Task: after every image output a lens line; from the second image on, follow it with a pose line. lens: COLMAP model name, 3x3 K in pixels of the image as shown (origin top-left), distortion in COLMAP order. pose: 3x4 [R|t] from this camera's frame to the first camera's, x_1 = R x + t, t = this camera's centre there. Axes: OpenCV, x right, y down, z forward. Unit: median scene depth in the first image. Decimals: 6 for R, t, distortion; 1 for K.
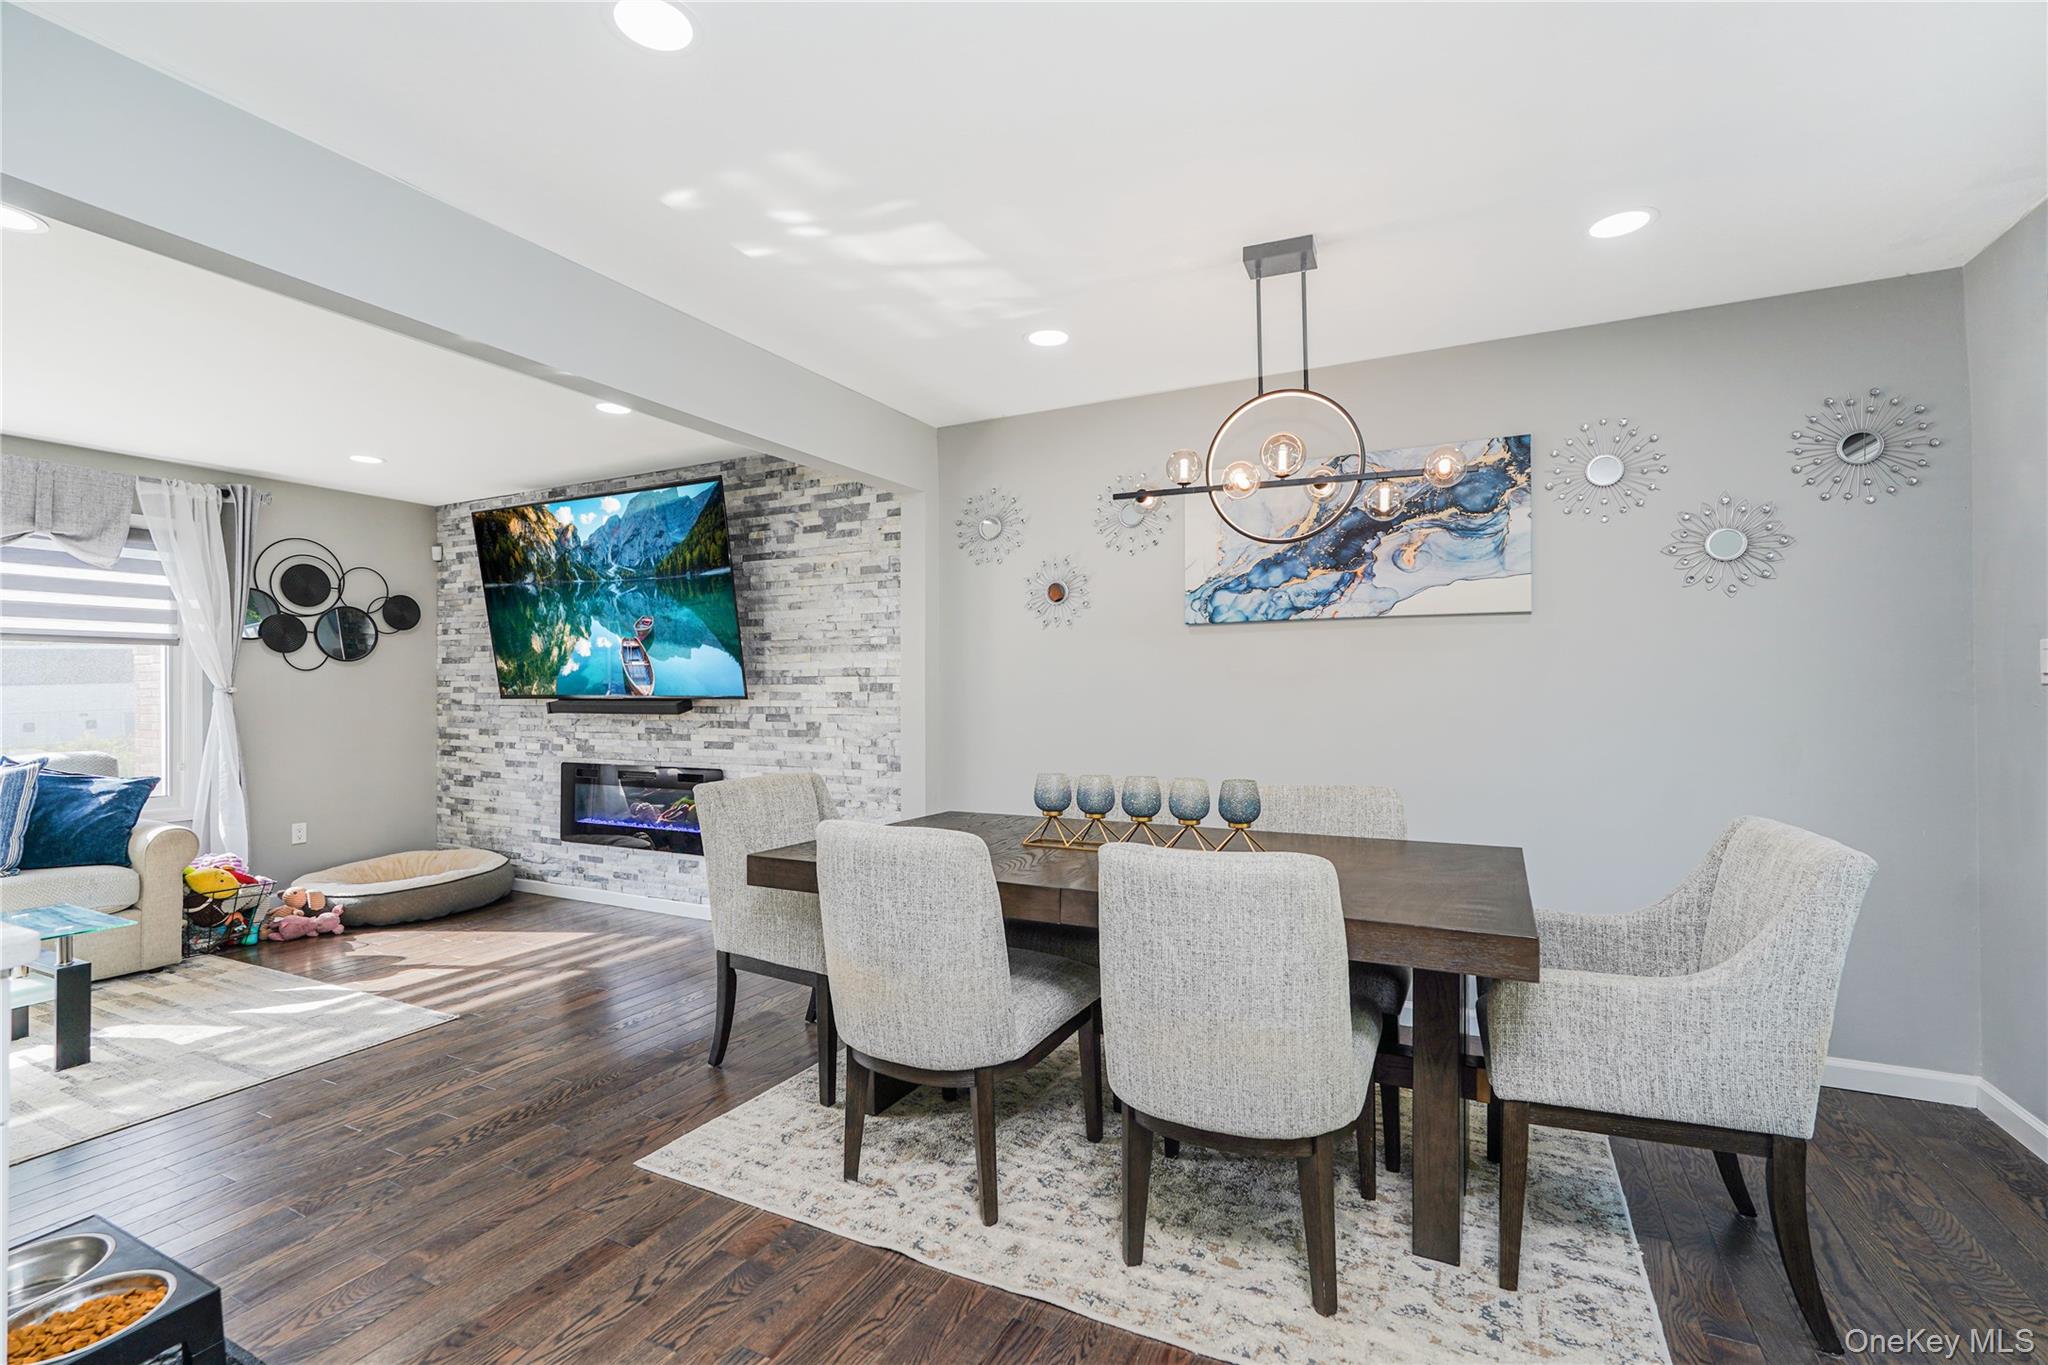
lens RADIAL K [[905.7, 0, 1030.1], [0, 905.7, 683.6], [0, 0, 1]] dist [-0.021161, 0.010415]
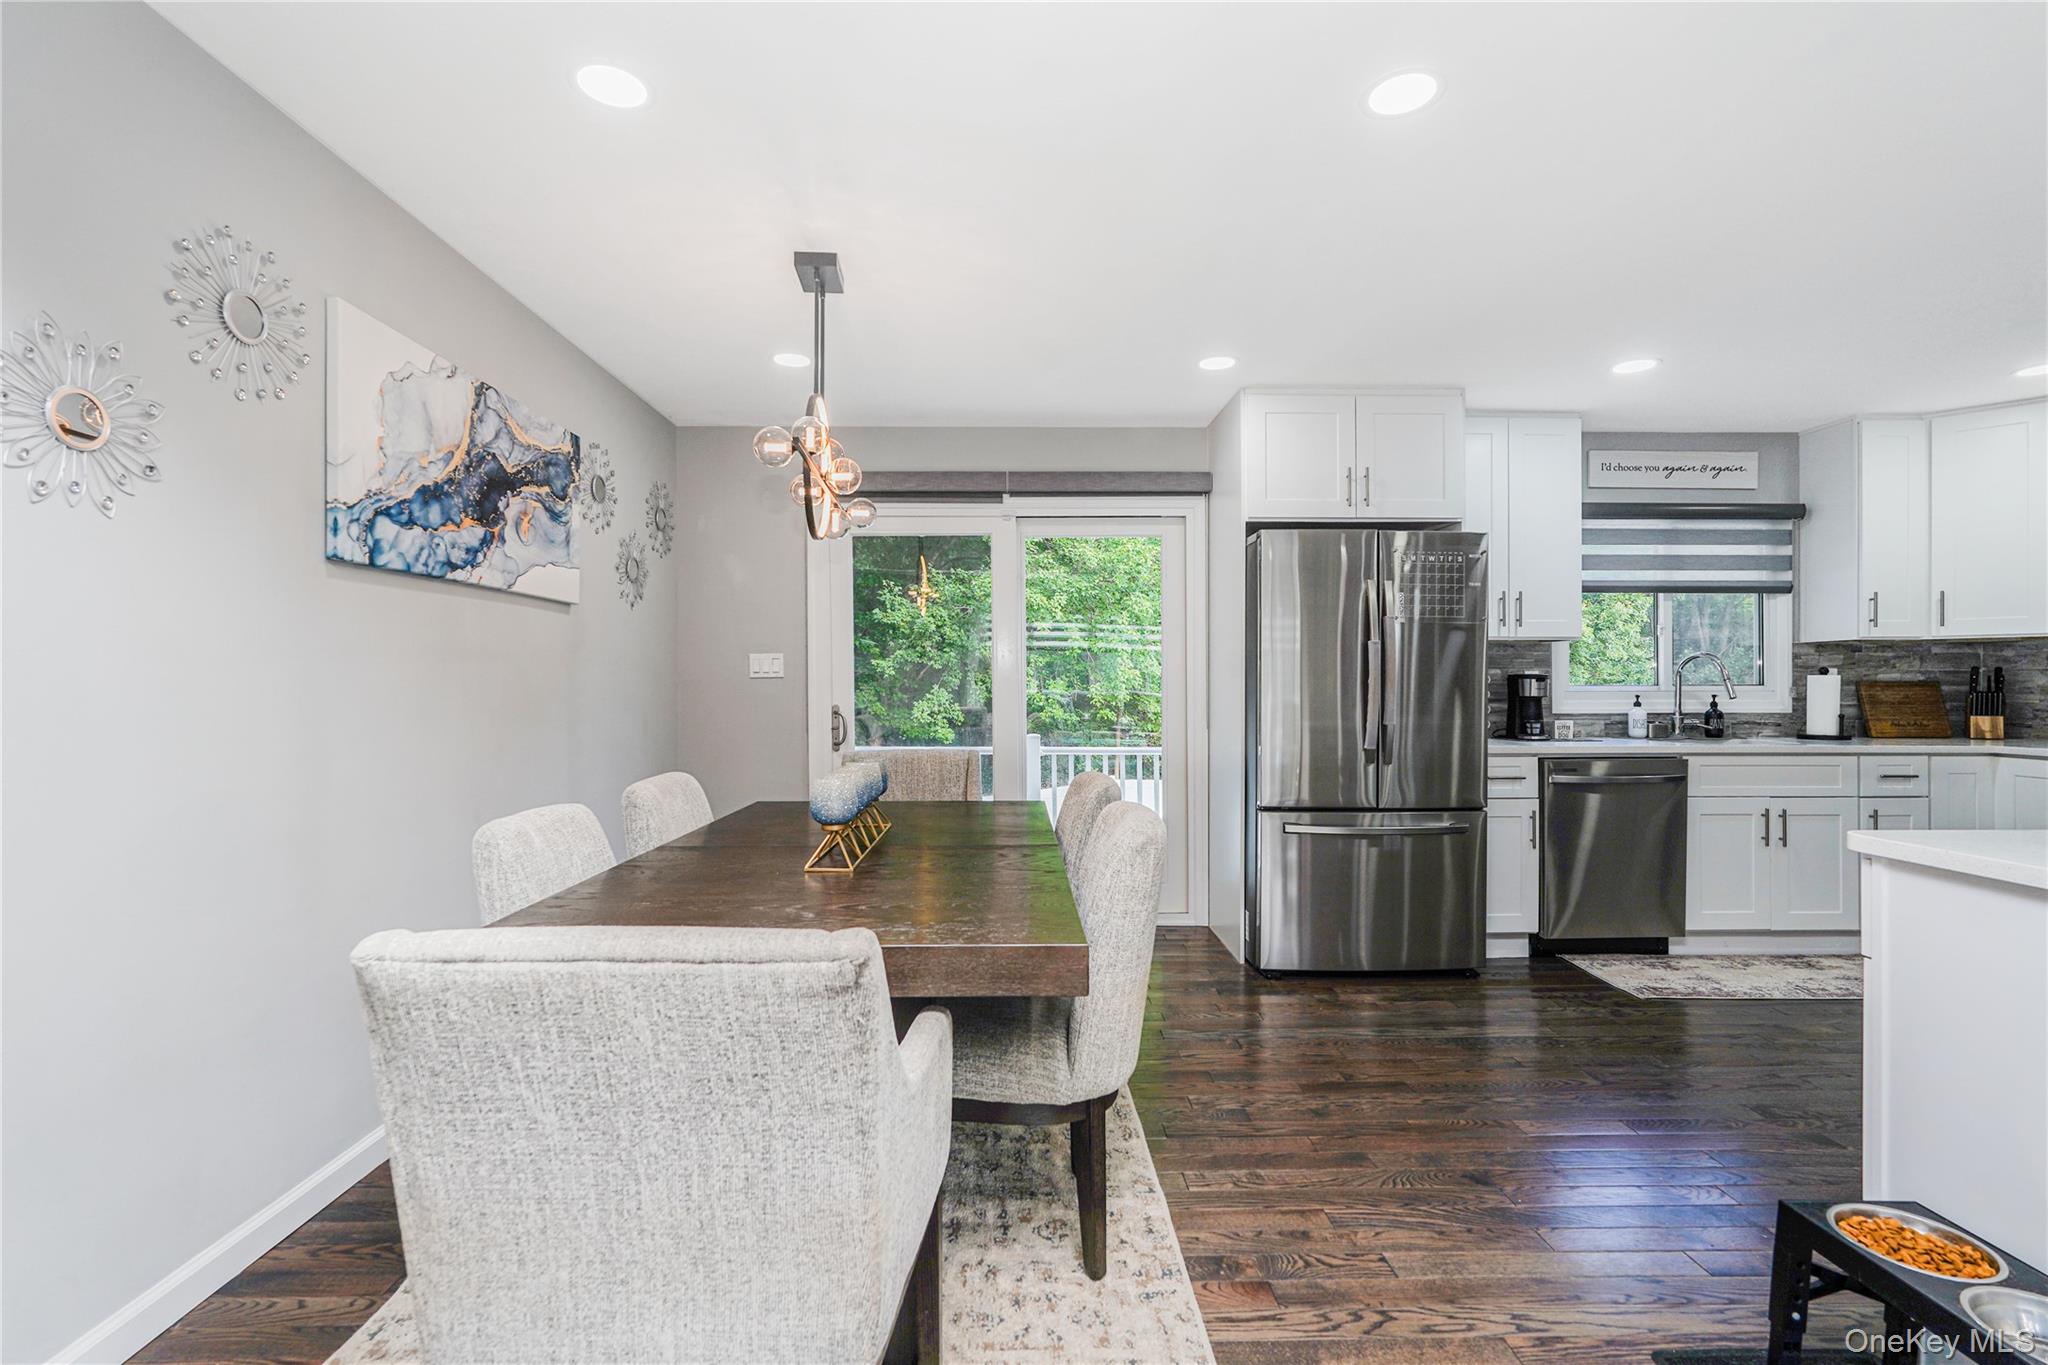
lens RADIAL K [[905.7, 0, 1020.0], [0, 905.7, 689.1], [0, 0, 1]] dist [-0.021161, 0.010415]
pose [[-0.461145, -0.000941, 0.887324, -0.553457], [-0.004925, 0.999987, -0.001499, 0.017007], [-0.887311, -0.005062, -0.461144, 0.897923]]
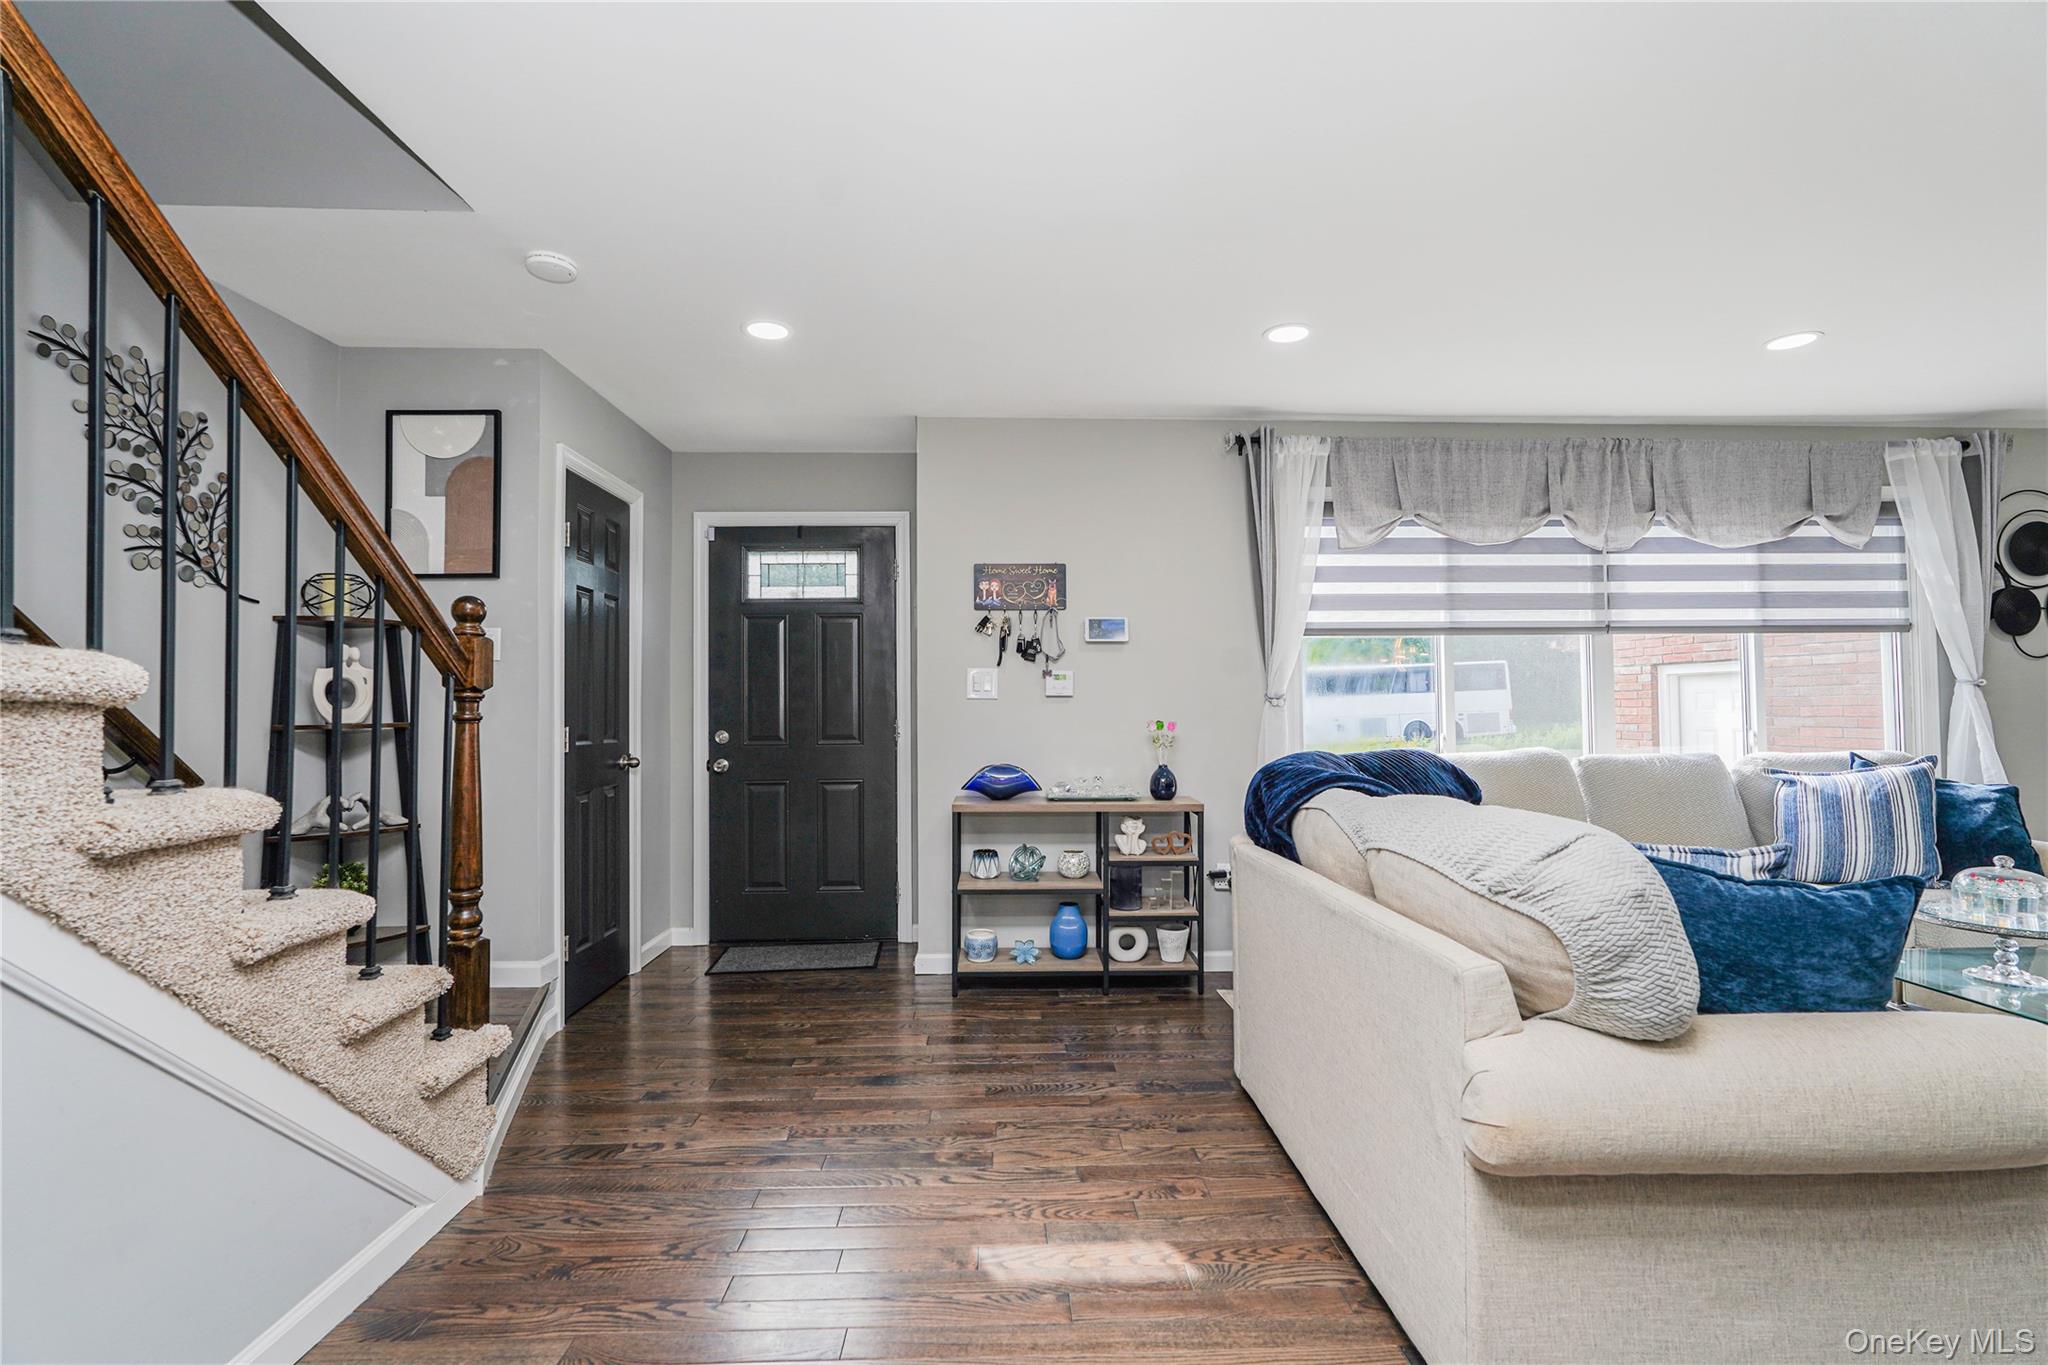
lens RADIAL K [[905.7, 0, 1018.9], [0, 905.7, 682.6], [0, 0, 1]] dist [-0.021161, 0.010415]
pose [[0.475474, -0.023275, -0.879422, -0.787435], [0.011607, 0.999729, -0.020184, 0.018105], [0.879653, -0.000611, 0.475615, -0.214767]]
